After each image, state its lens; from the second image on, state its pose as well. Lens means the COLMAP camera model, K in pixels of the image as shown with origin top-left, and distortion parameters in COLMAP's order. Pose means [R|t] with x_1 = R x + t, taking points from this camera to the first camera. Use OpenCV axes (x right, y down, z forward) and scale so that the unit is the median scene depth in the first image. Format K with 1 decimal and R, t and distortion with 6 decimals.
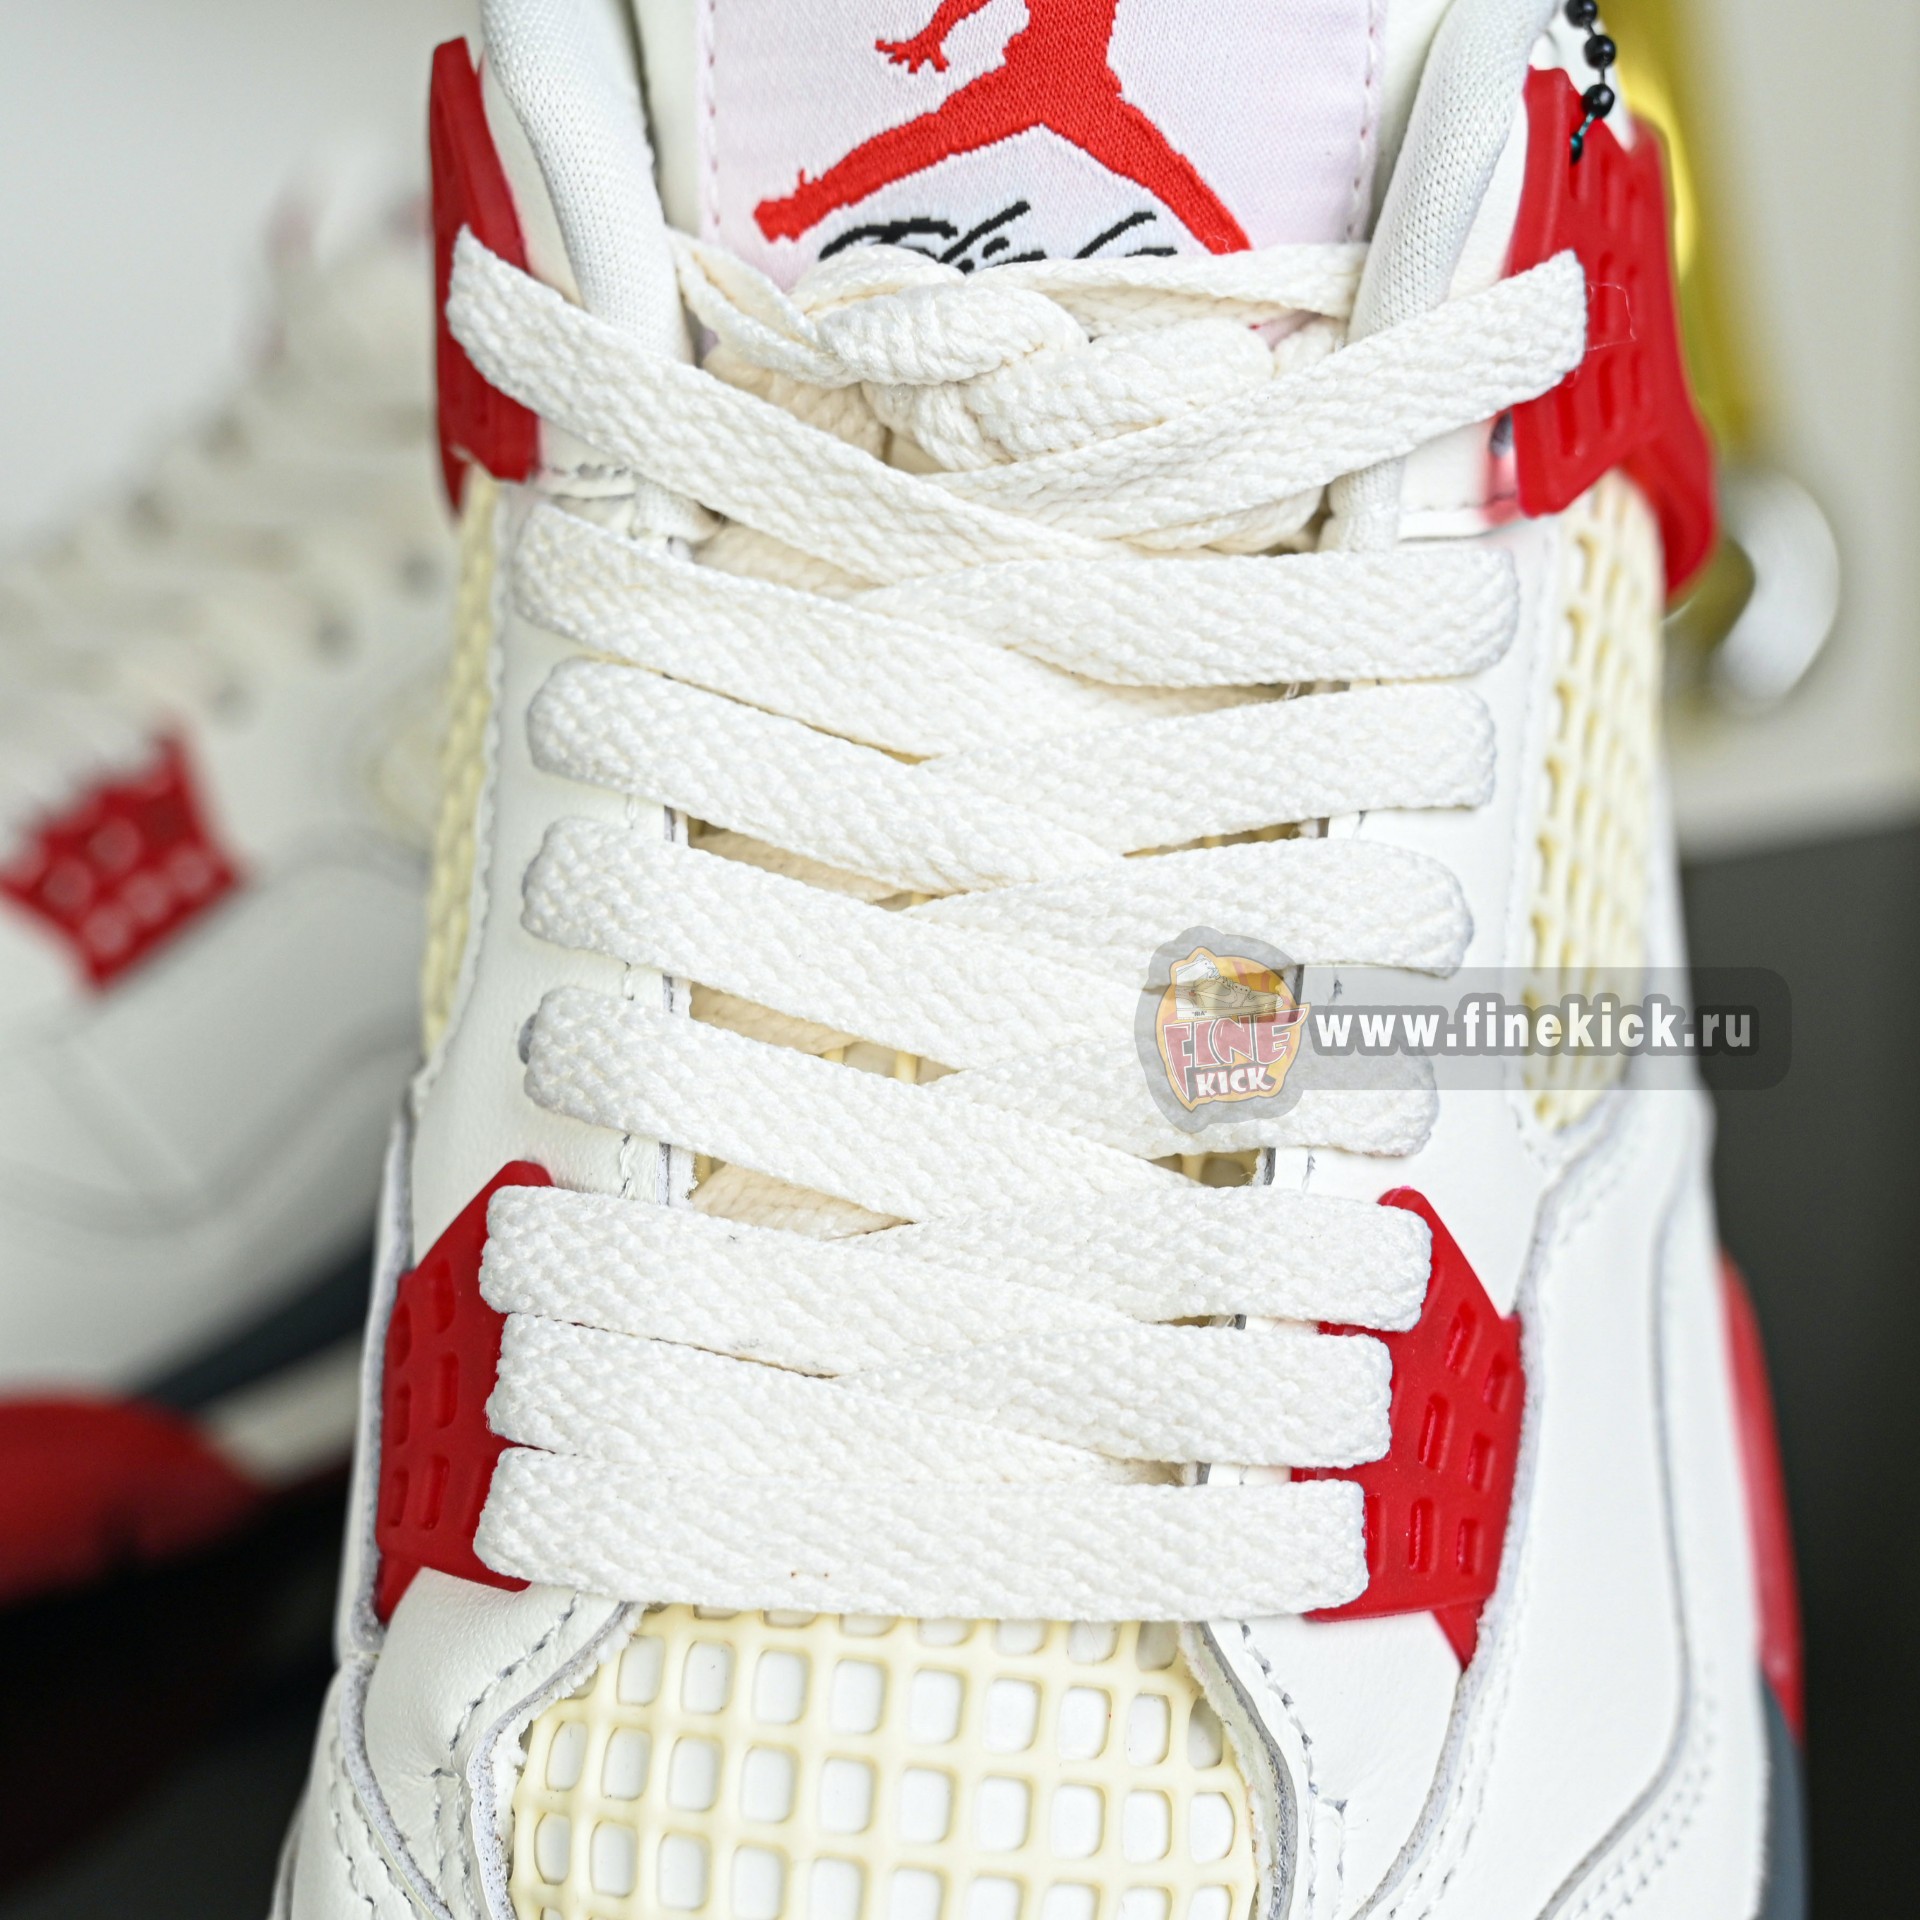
lens RADIAL K [[4150.8, 0, 960.0], [0, 4150.8, 960.0], [0, 0, 1]] dist [-0.055611, 0.088712]
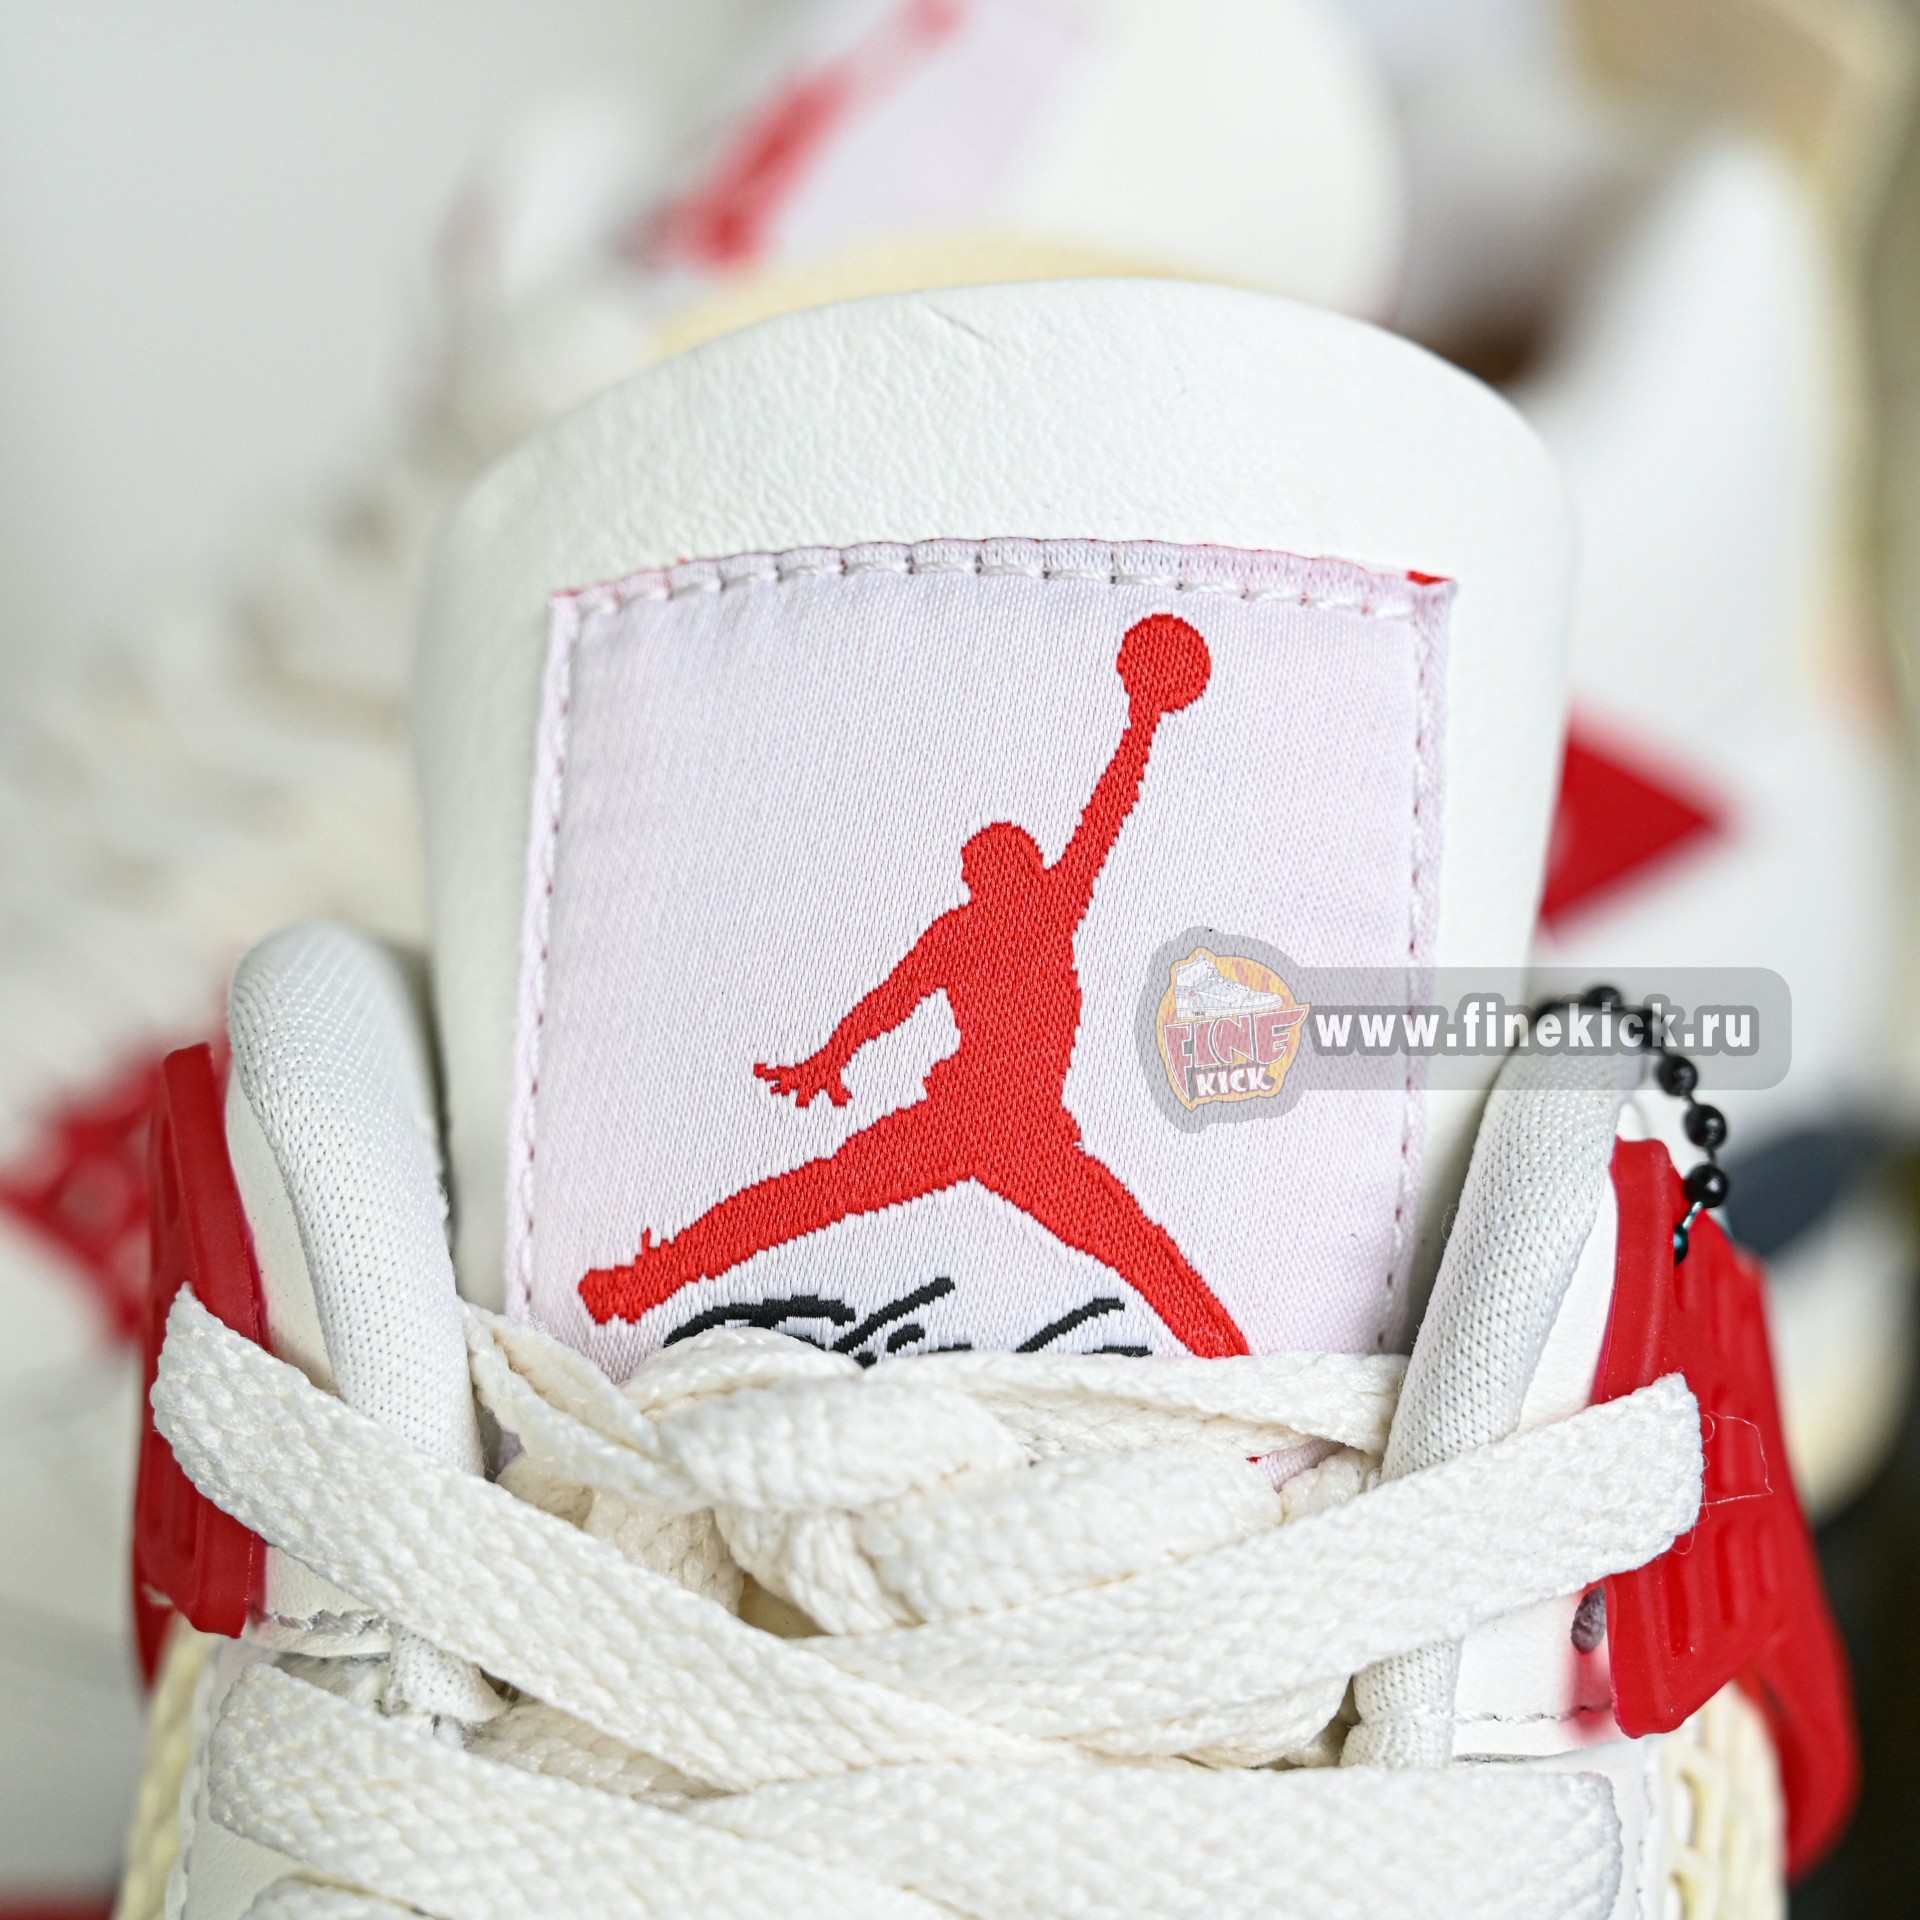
lens RADIAL K [[4434.6, 0, 960.0], [0, 4434.6, 960.0], [0, 0, 1]] dist [-0.053491, 0.781723]
pose [[0.998836, 0.039392, 0.027853, -0.006429], [-0.029228, 0.953412, -0.300252, 0.000112], [-0.038383, 0.299089, 0.953453, 0.231083]]
